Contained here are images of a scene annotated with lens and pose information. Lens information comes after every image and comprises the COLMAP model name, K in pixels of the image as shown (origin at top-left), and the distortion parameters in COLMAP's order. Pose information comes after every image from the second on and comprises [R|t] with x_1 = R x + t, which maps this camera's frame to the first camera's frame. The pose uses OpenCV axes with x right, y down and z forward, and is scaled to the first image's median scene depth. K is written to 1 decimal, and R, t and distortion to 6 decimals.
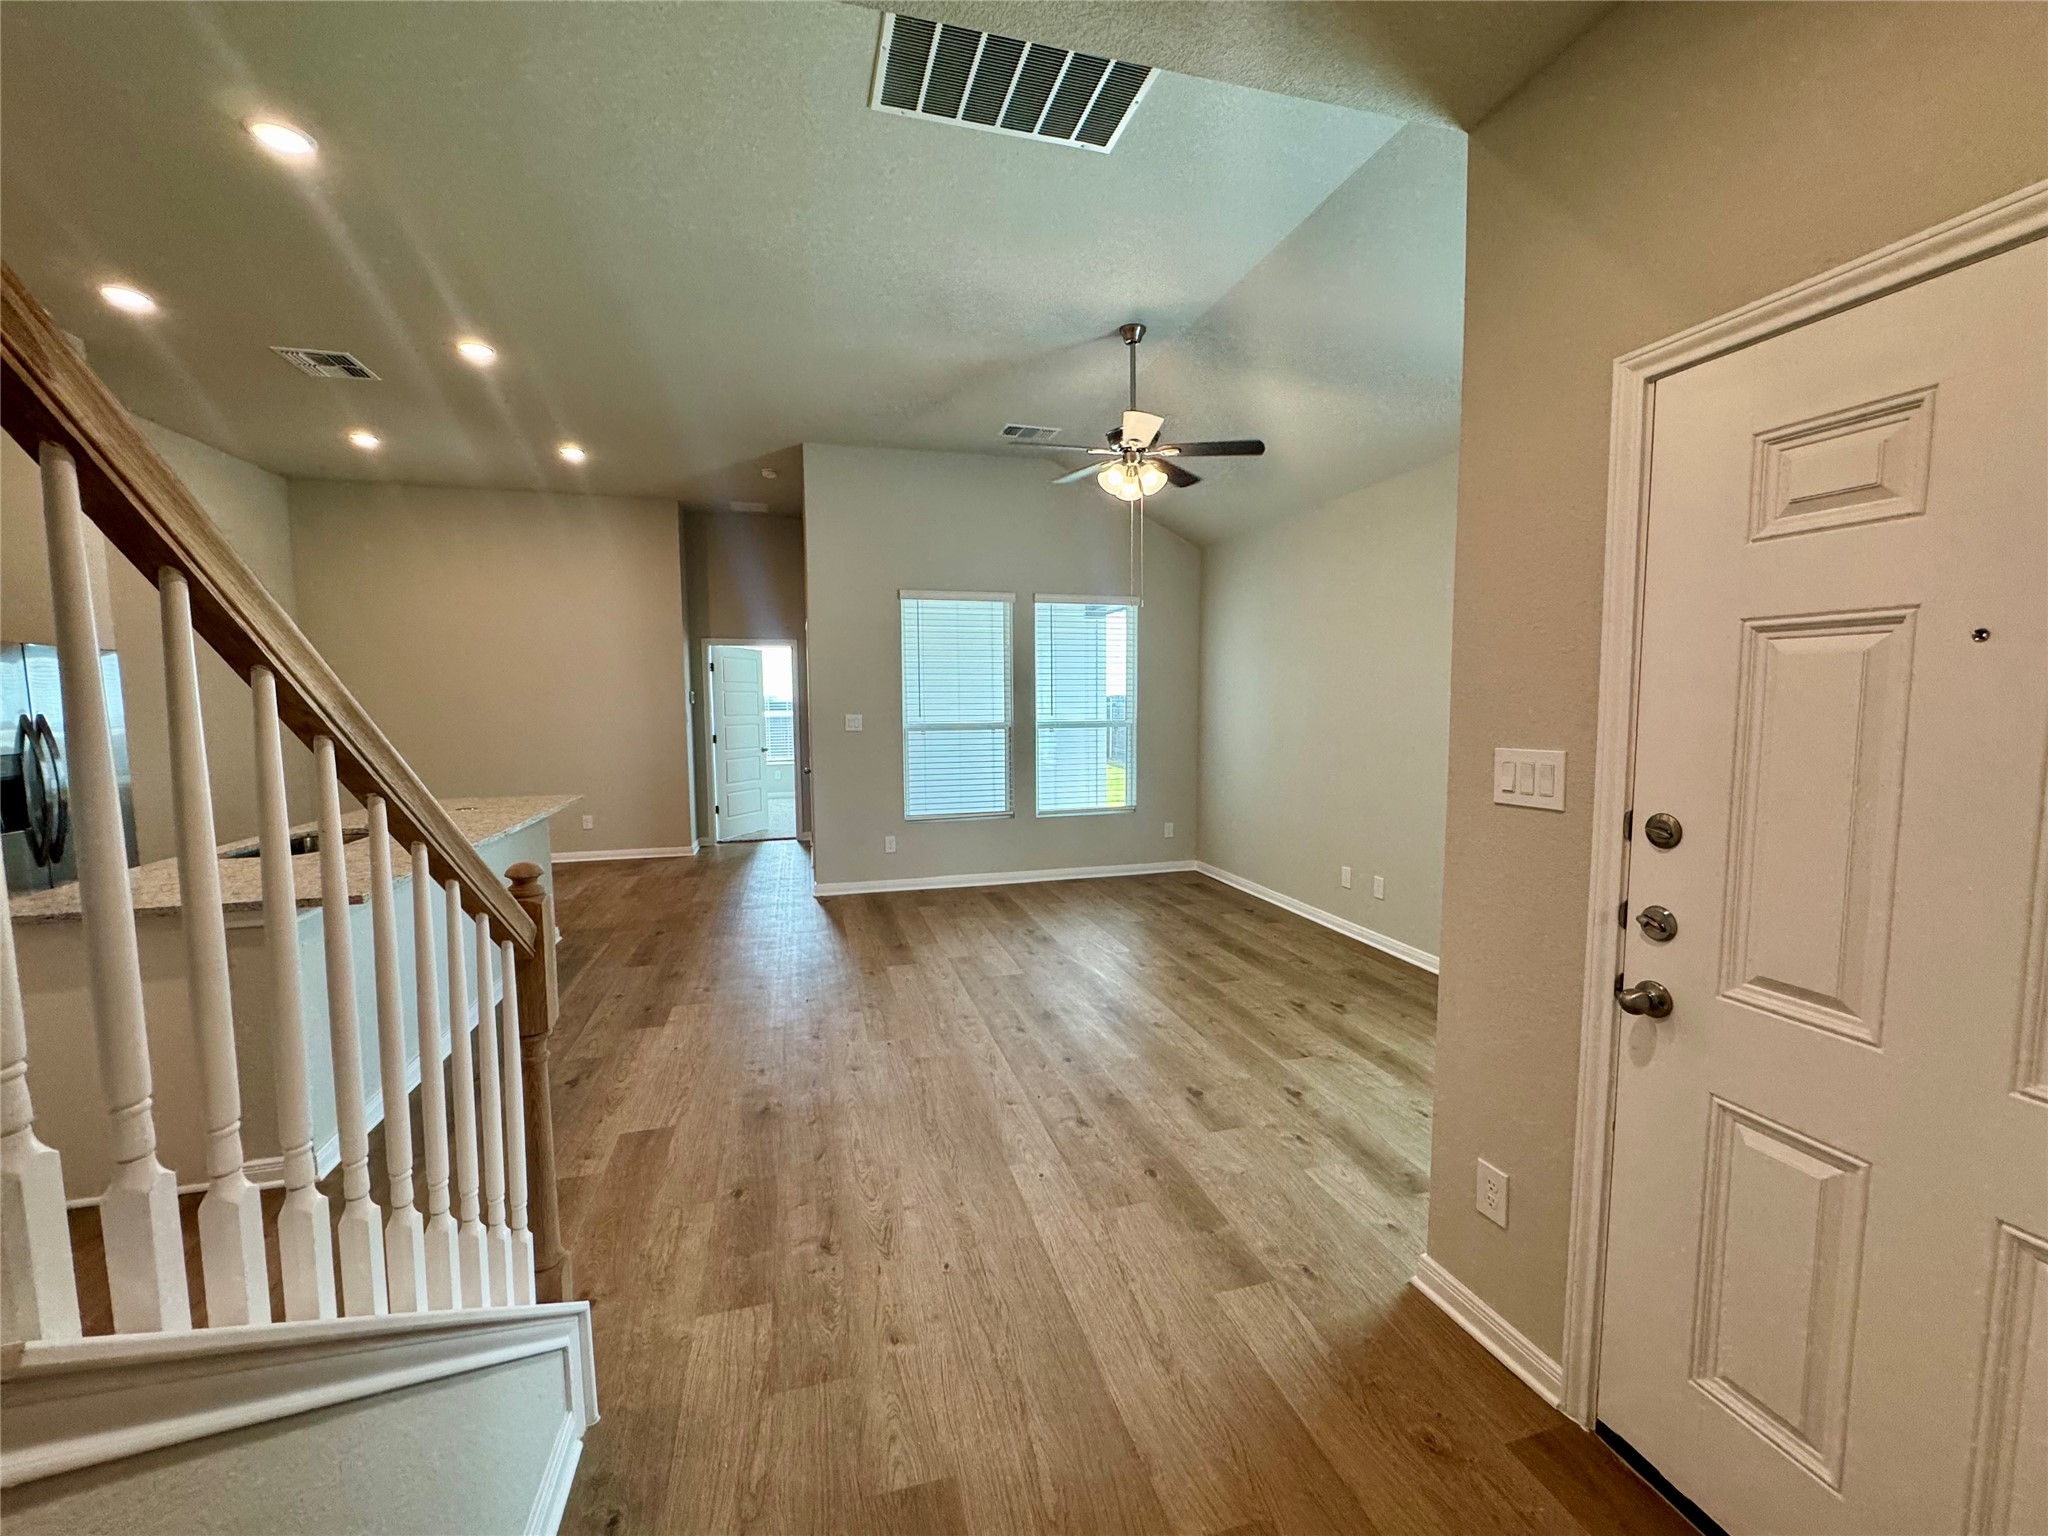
lens RADIAL K [[820.1, 0, 1026.8], [0, 820.1, 767.2], [0, 0, 1]] dist [-0.004146, 0.000435]
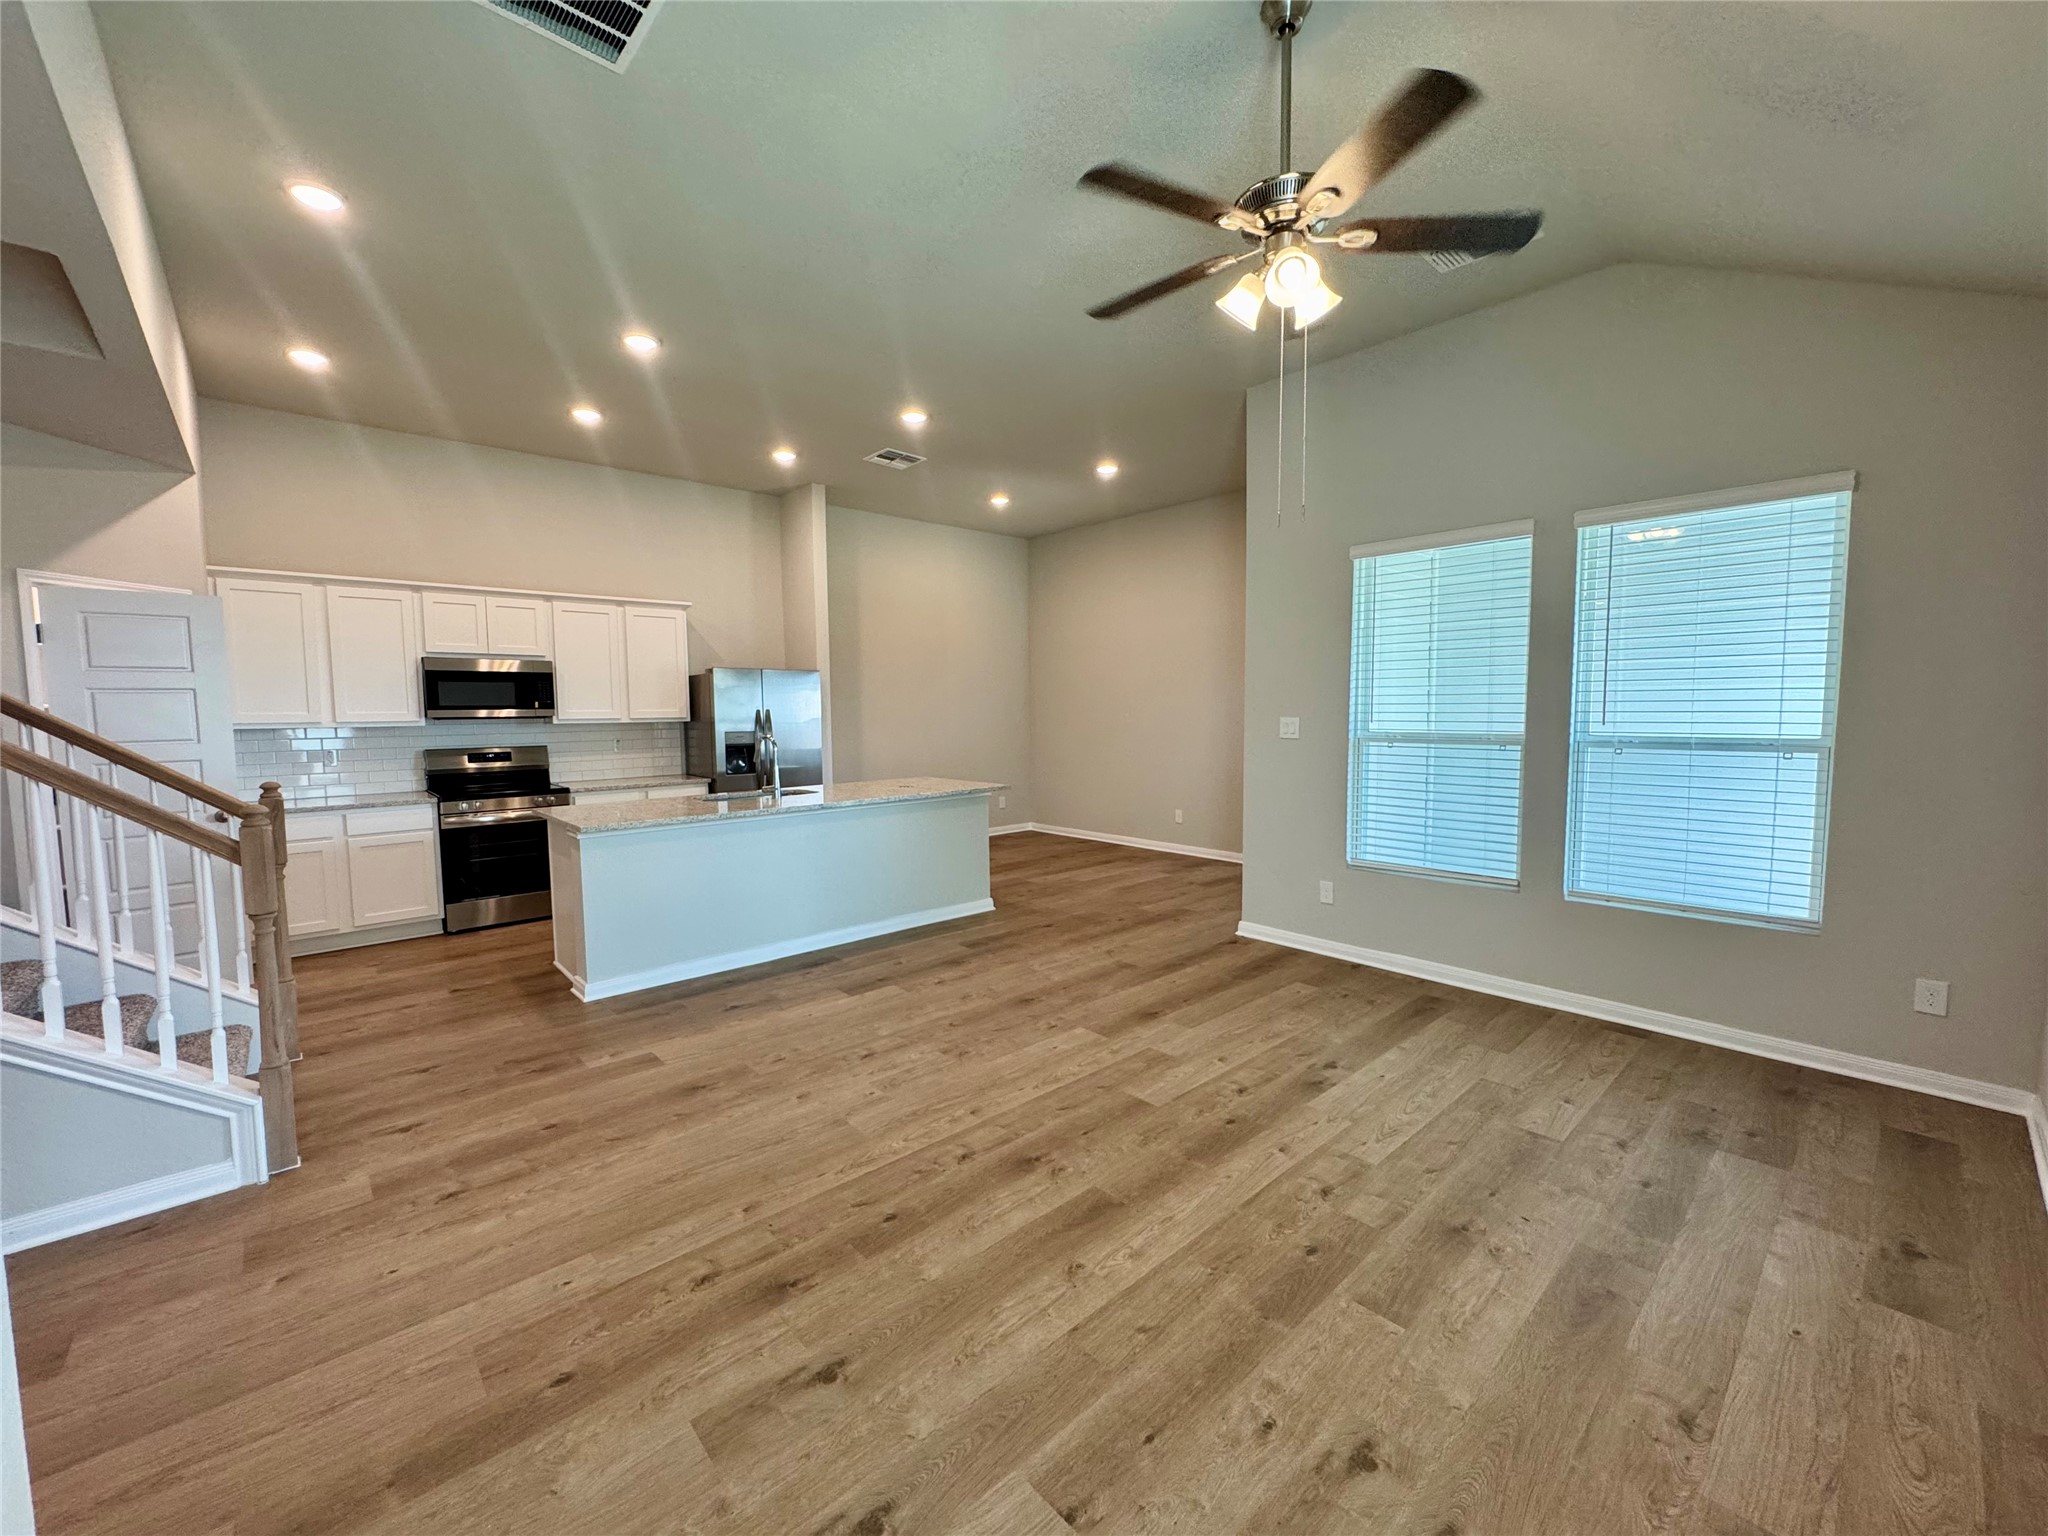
lens RADIAL K [[820.1, 0, 1019.5], [0, 820.1, 770.5], [0, 0, 1]] dist [-0.004146, 0.000435]
pose [[0.448210, 0.074263, -0.890838, 0.537615], [-0.069254, 0.996433, 0.048222, -0.048602], [0.891242, 0.040081, 0.451754, 0.599552]]
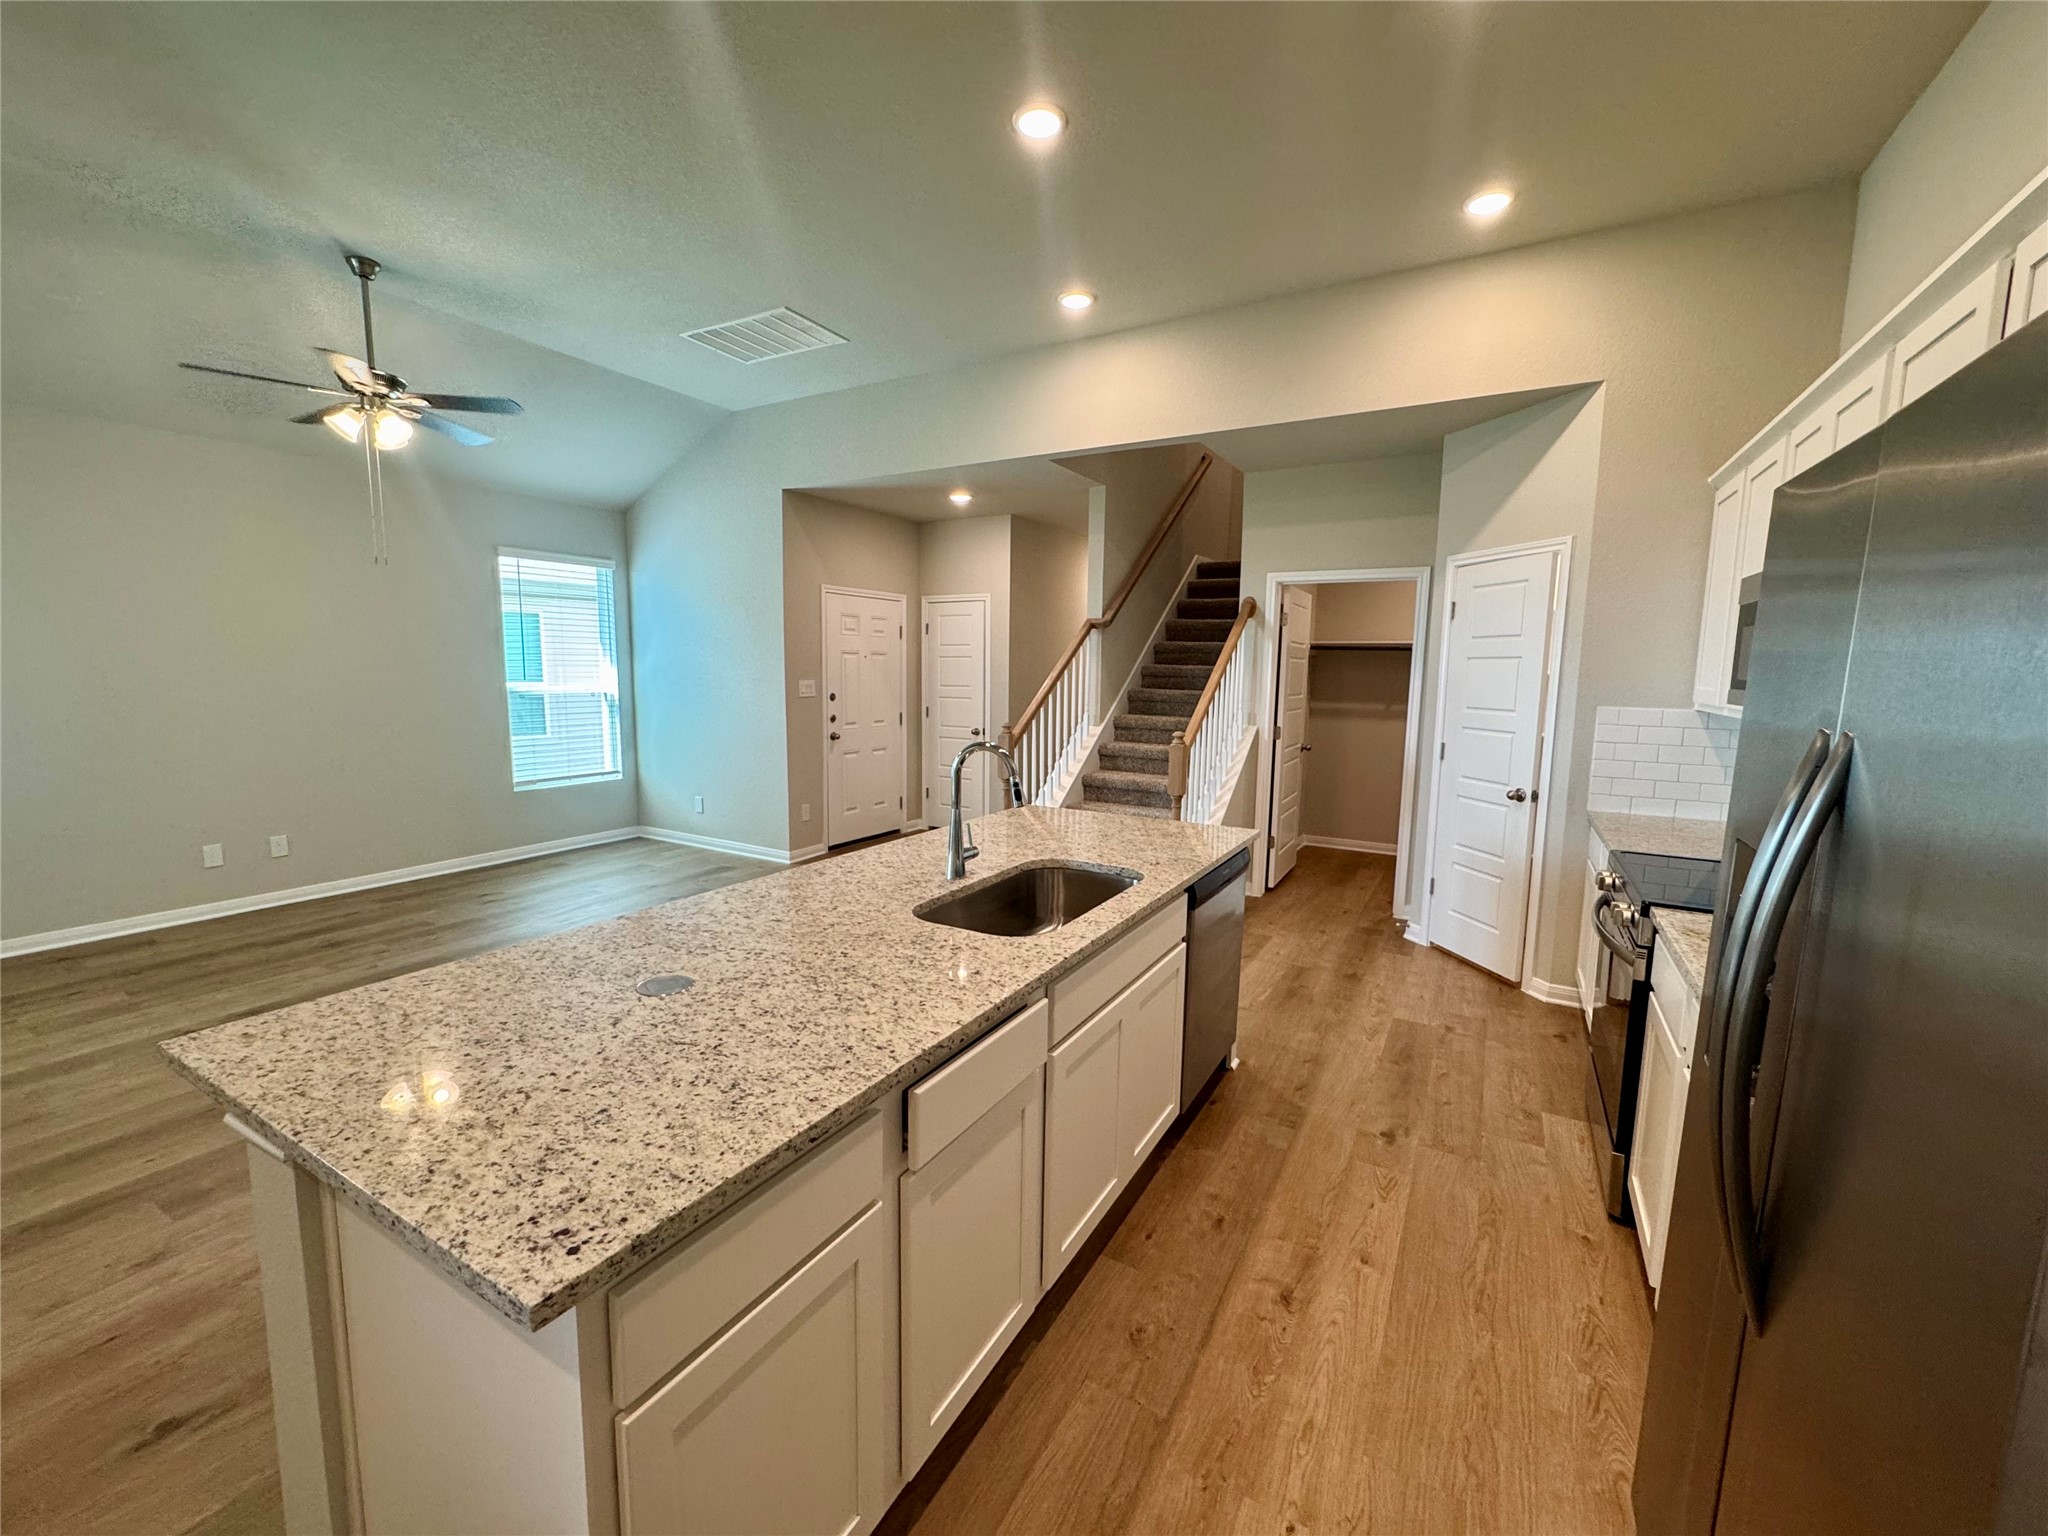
lens RADIAL K [[820.1, 0, 1020.0], [0, 820.1, 770.8], [0, 0, 1]] dist [-0.004146, 0.000435]
pose [[-0.698295, -0.093613, 0.709663, -1.049889], [0.051832, 0.982196, 0.180566, -0.093385], [-0.713931, 0.162872, -0.681010, 1.143185]]
